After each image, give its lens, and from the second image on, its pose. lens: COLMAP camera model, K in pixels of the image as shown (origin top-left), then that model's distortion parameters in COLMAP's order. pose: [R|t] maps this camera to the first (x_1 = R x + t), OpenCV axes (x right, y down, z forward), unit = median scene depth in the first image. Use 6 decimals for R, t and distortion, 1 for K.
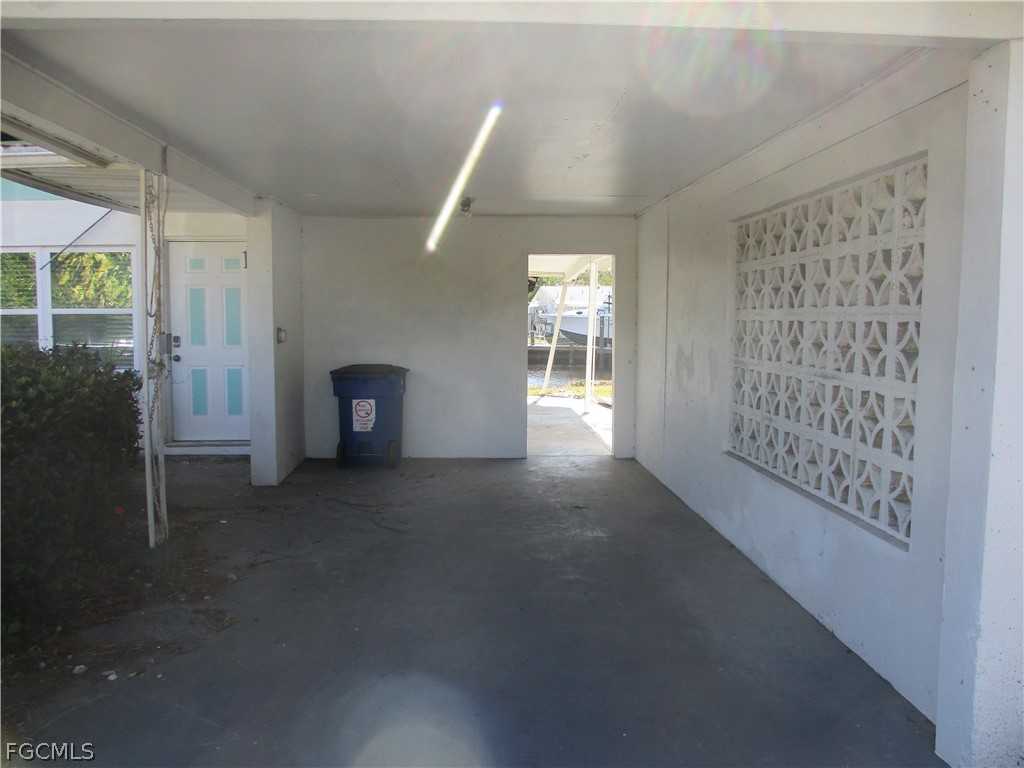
lens RADIAL K [[855.3, 0, 508.0], [0, 855.3, 371.2], [0, 0, 1]] dist [-0.026969, 0.018149]
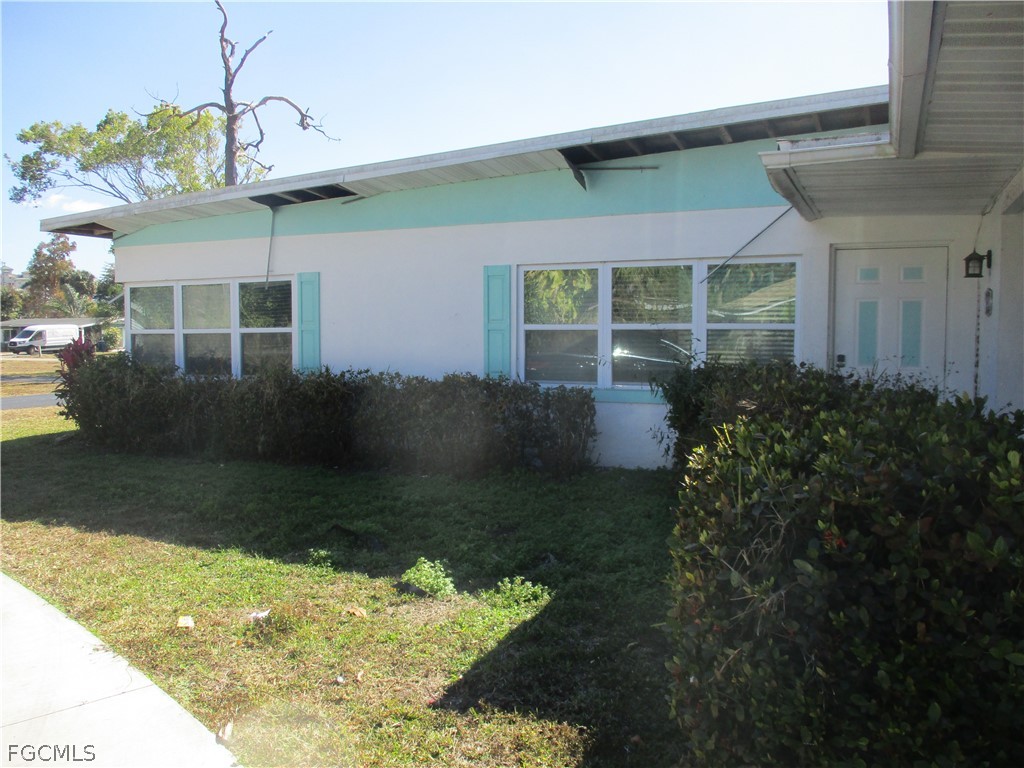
lens RADIAL K [[855.3, 0, 508.0], [0, 855.3, 371.2], [0, 0, 1]] dist [-0.026969, 0.018149]
pose [[0.893845, 0.026590, -0.447586, -0.673979], [-0.033929, 0.999389, -0.008386, -0.010410], [0.447090, 0.022682, 0.894201, 0.095638]]
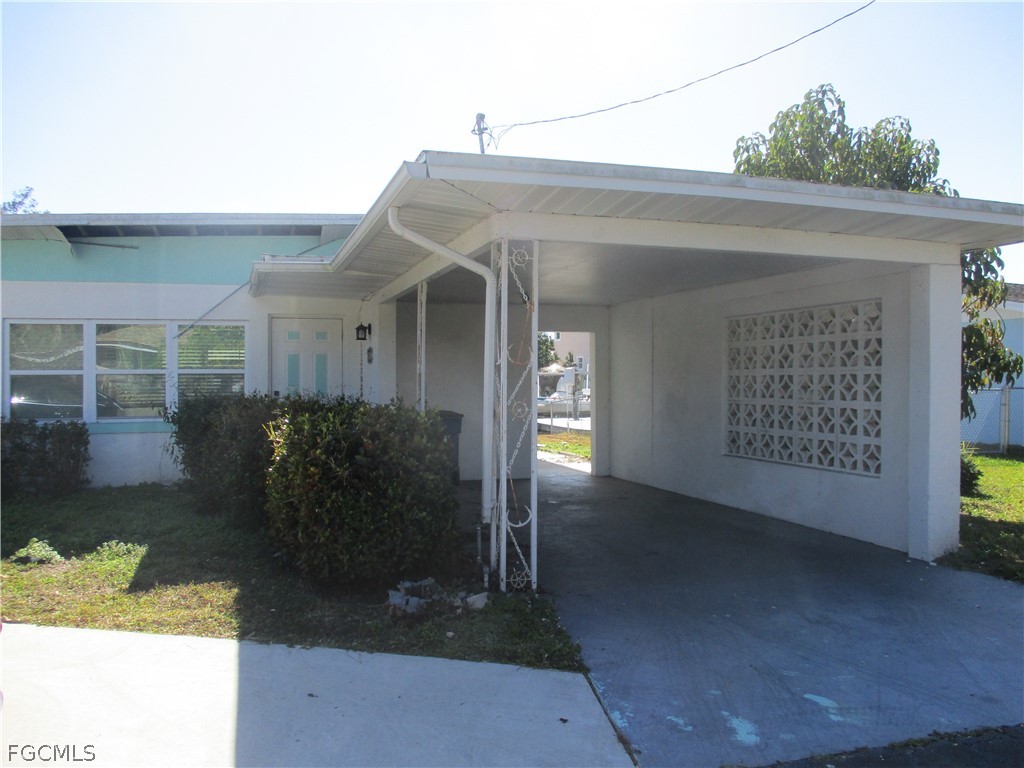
lens RADIAL K [[855.3, 0, 508.0], [0, 855.3, 371.2], [0, 0, 1]] dist [-0.026969, 0.018149]
pose [[0.965371, -0.000049, 0.260879, -0.870048], [0.019537, 0.997205, -0.072111, 0.064832], [-0.260147, 0.074711, 0.962674, -0.746476]]
